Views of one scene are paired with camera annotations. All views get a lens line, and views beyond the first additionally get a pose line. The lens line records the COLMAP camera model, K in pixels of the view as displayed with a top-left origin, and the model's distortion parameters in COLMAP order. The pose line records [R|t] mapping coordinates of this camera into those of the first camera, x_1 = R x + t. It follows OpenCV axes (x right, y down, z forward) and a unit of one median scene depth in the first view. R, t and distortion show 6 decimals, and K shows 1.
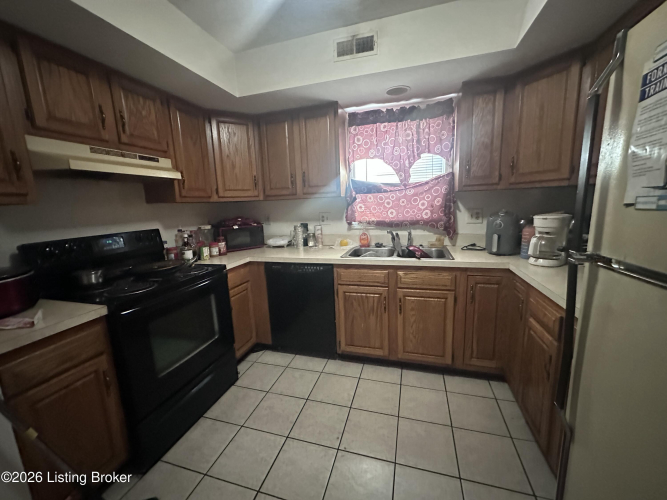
lens RADIAL K [[262.2, 0, 333.7], [0, 262.2, 249.8], [0, 0, 1]] dist [-0.005576, 0.000561]
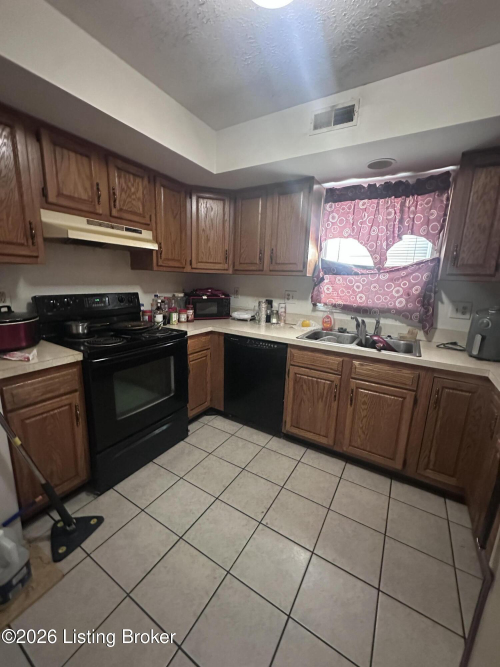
lens RADIAL K [[262.2, 0, 251.7], [0, 262.2, 333.9], [0, 0, 1]] dist [-0.005576, 0.000561]
pose [[0.965570, 0.124915, -0.228190, 0.091398], [-0.117409, 0.992007, 0.046234, -0.012778], [0.232141, -0.017850, 0.972518, 0.003058]]
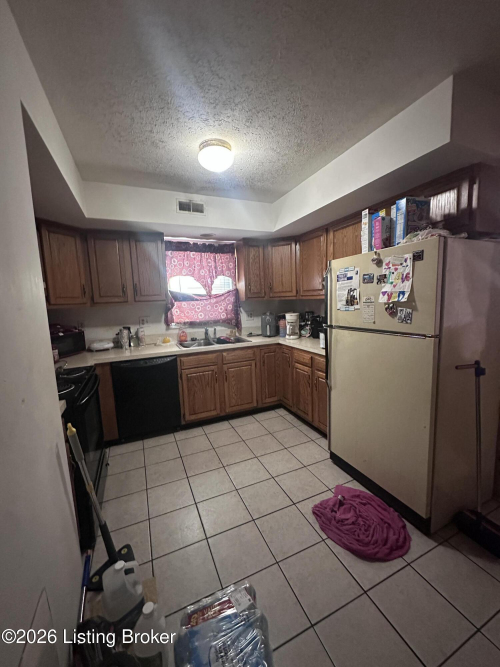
lens RADIAL K [[262.2, 0, 247.9], [0, 262.2, 334.0], [0, 0, 1]] dist [-0.005576, 0.000561]
pose [[0.768711, -0.073717, 0.635334, -0.572983], [0.119327, 0.992425, -0.029229, 0.033056], [-0.628366, 0.098282, 0.771684, -0.259337]]
